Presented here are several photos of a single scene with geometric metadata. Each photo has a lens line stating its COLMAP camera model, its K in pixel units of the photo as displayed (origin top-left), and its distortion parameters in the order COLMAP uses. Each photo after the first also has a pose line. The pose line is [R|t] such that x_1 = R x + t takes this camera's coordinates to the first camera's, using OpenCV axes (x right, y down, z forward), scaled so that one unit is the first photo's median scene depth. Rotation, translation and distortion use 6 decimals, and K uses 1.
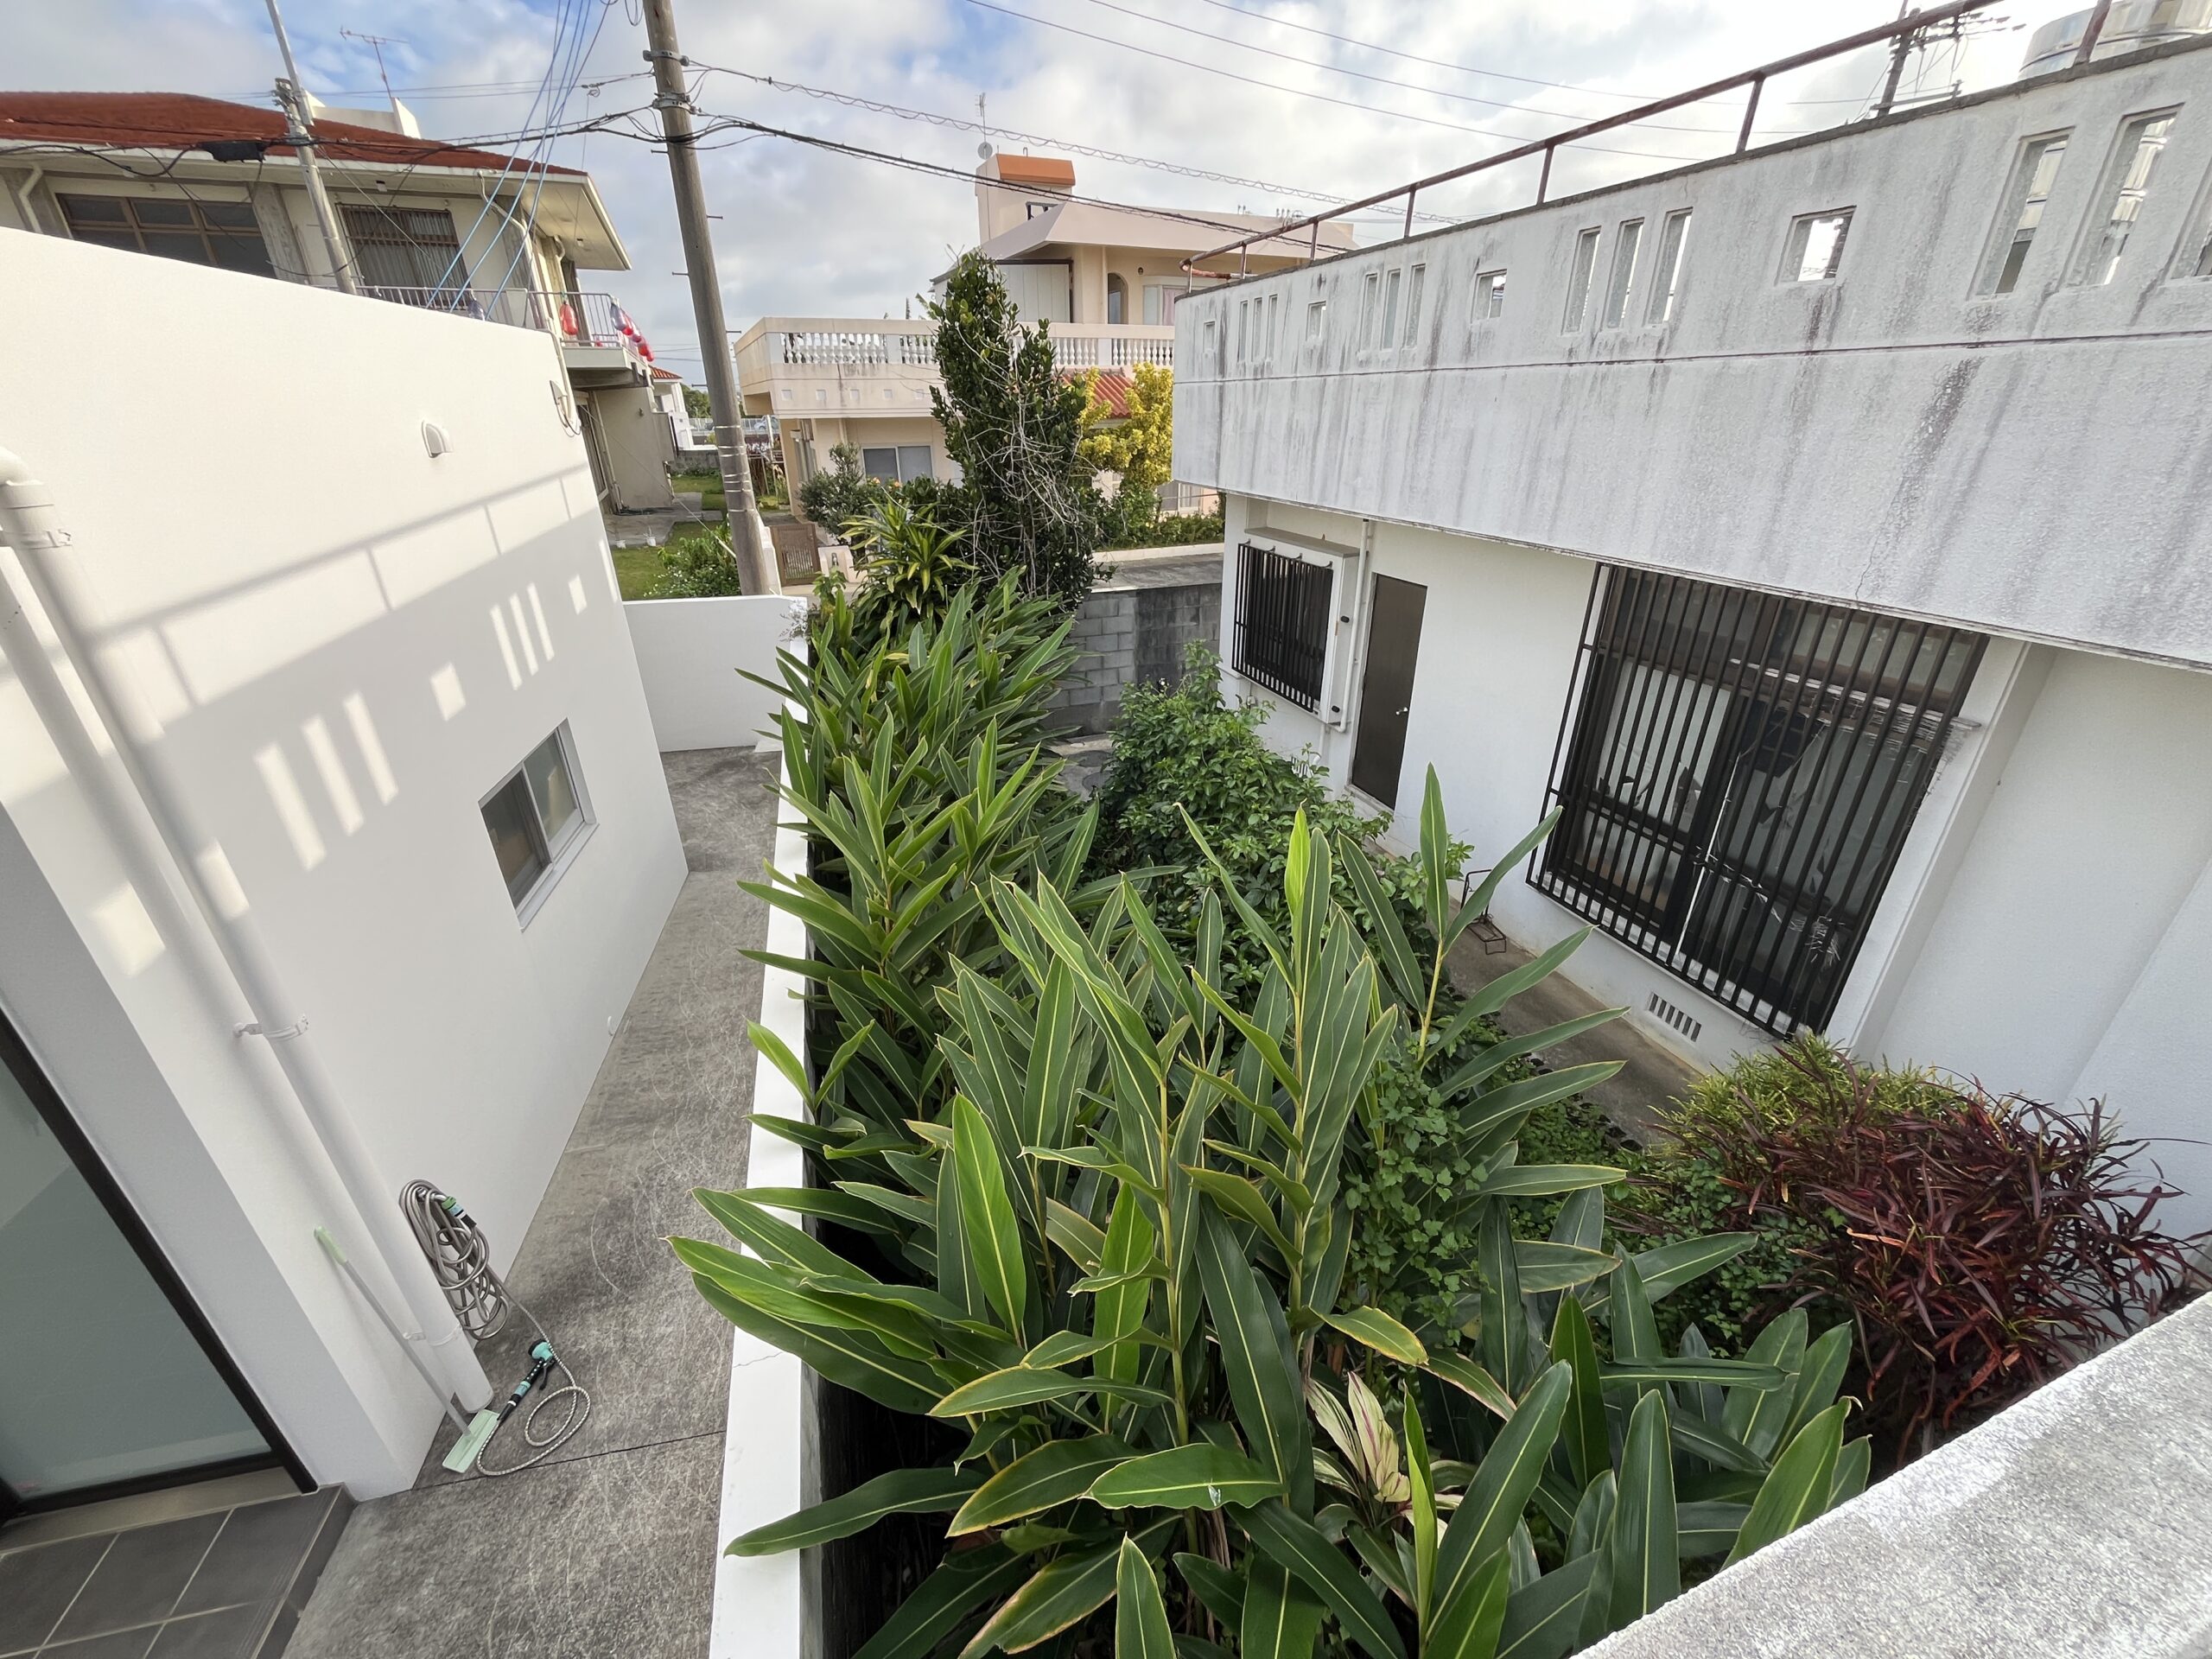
lens RADIAL K [[890.5, 0, 1097.7], [0, 890.5, 842.8], [0, 0, 1]] dist [-0.001144, -0.000169]
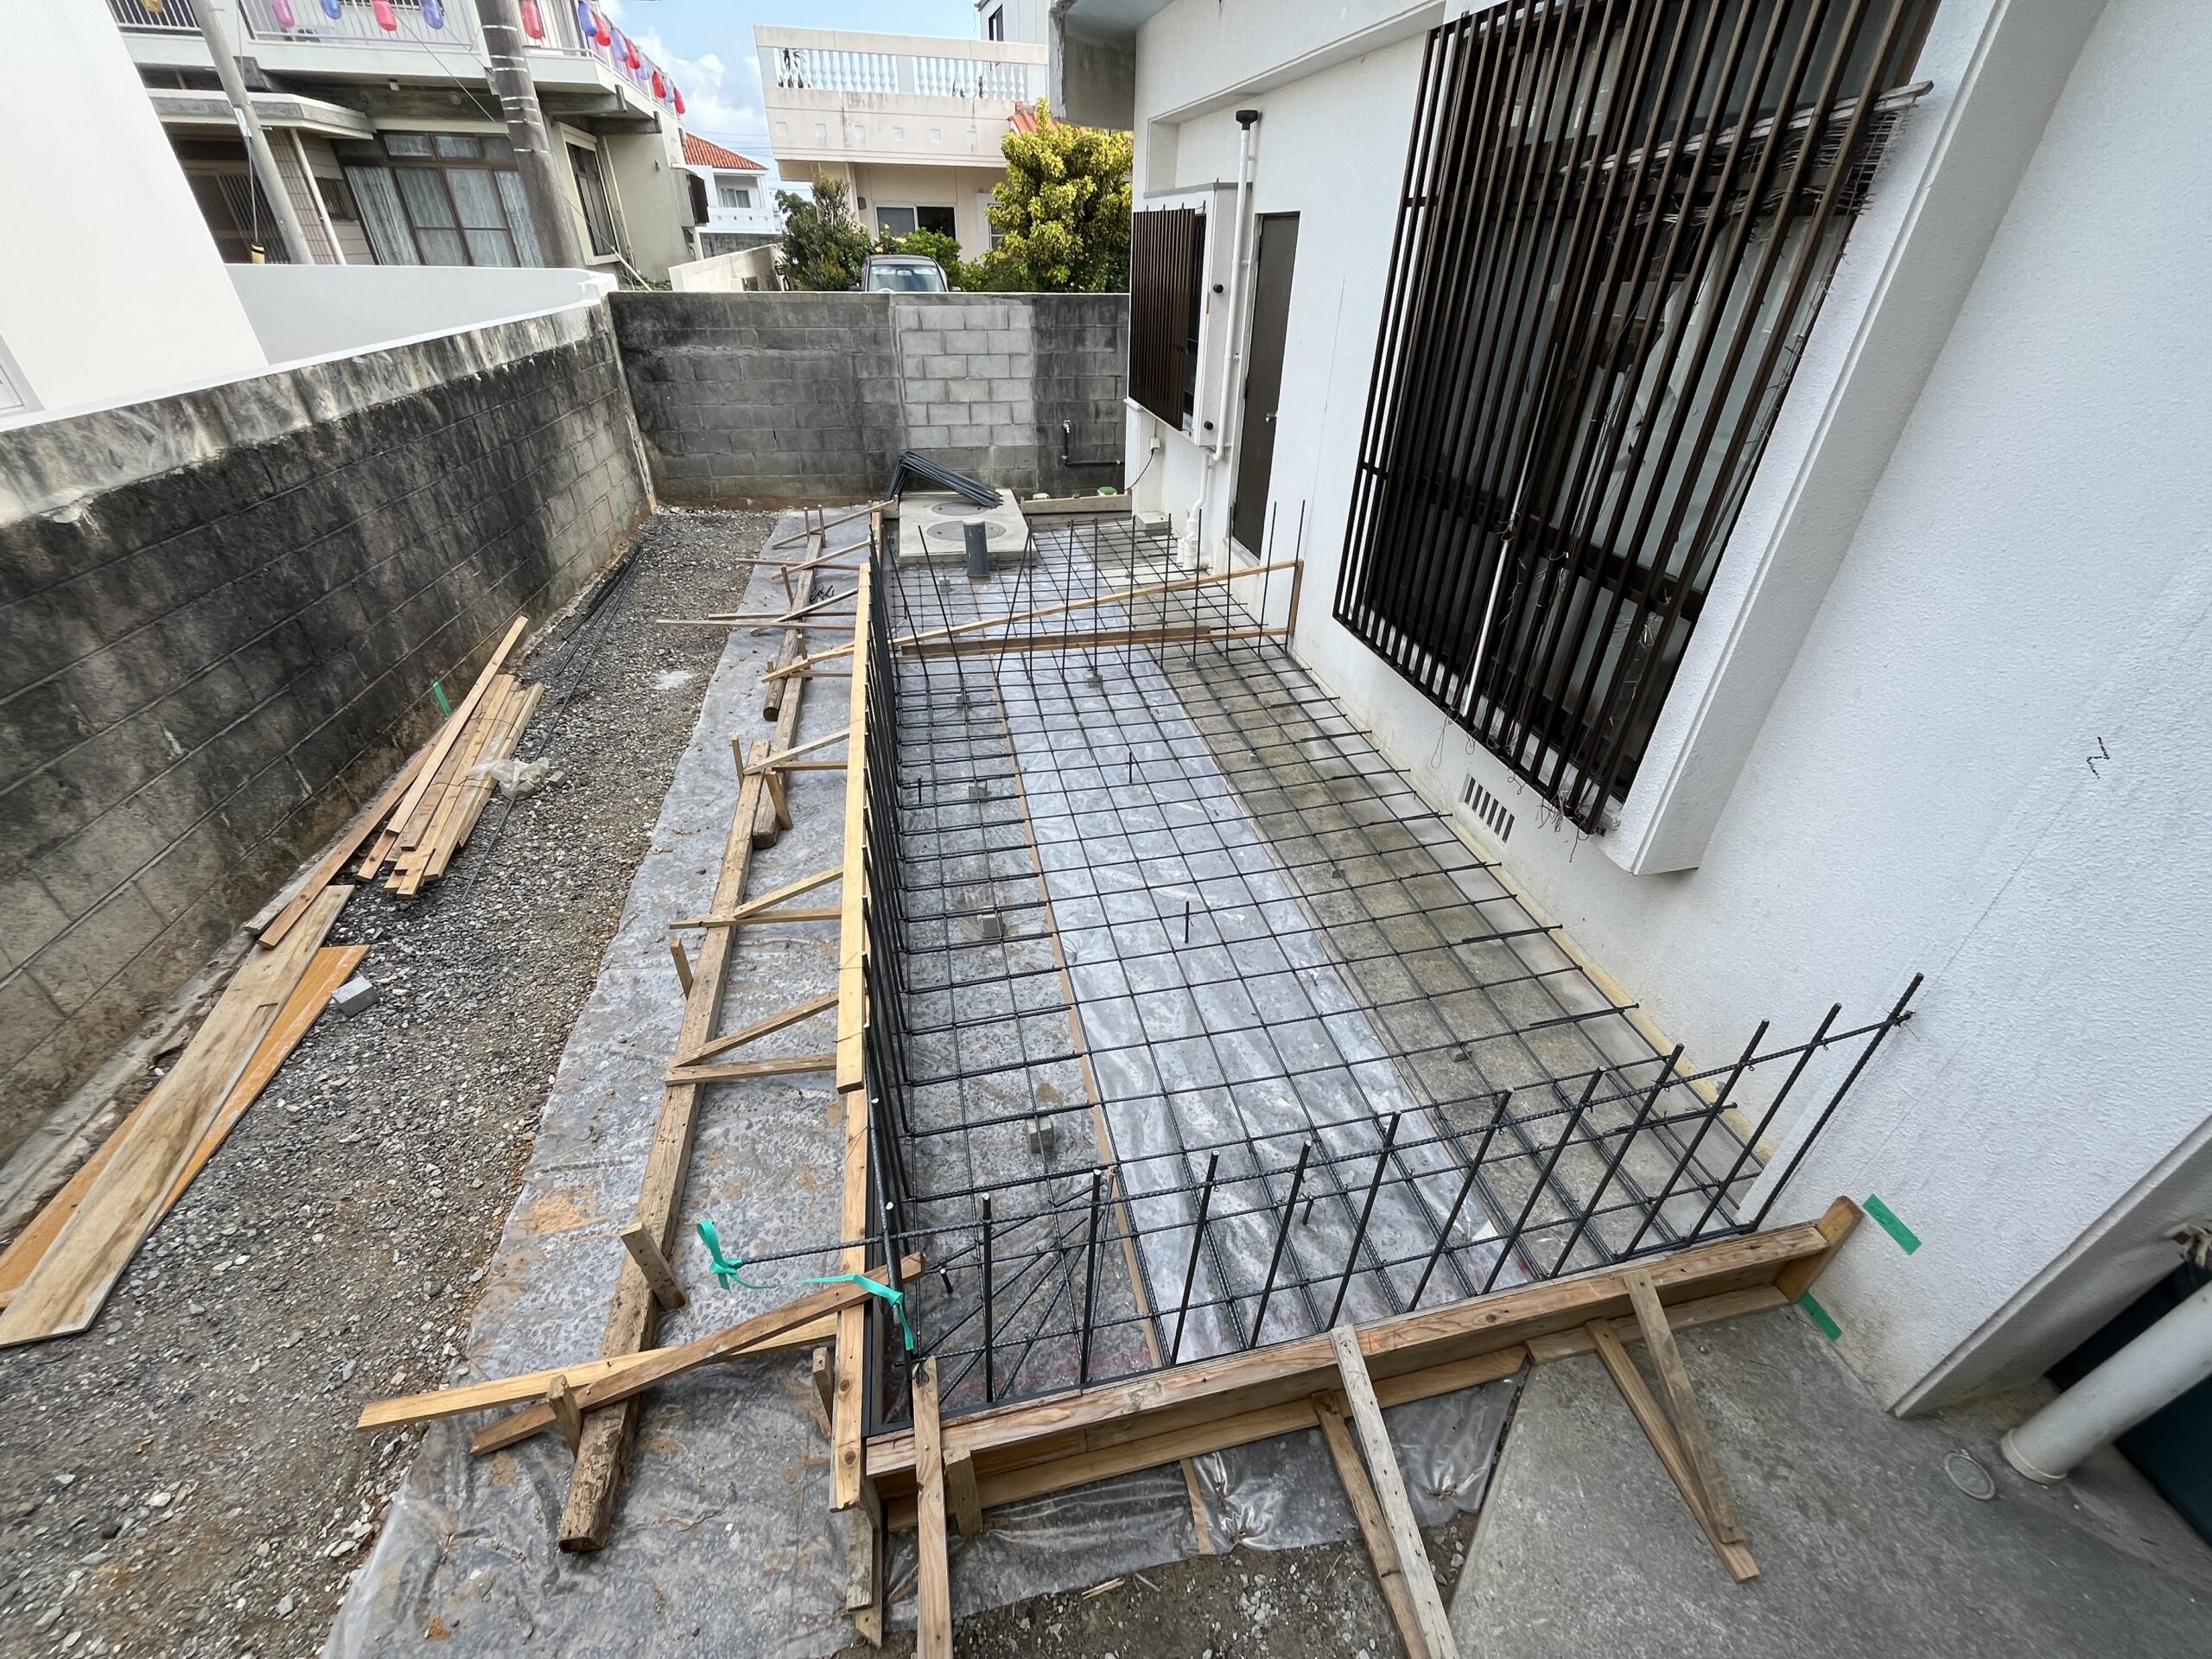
lens RADIAL K [[890.5, 0, 1108.9], [0, 890.5, 827.8], [0, 0, 1]] dist [-0.001144, -0.000169]
pose [[0.994051, 0.083377, -0.070084, 0.275941], [-0.072875, 0.987329, 0.140964, 0.091253], [0.080949, -0.135018, 0.987531, 0.205782]]
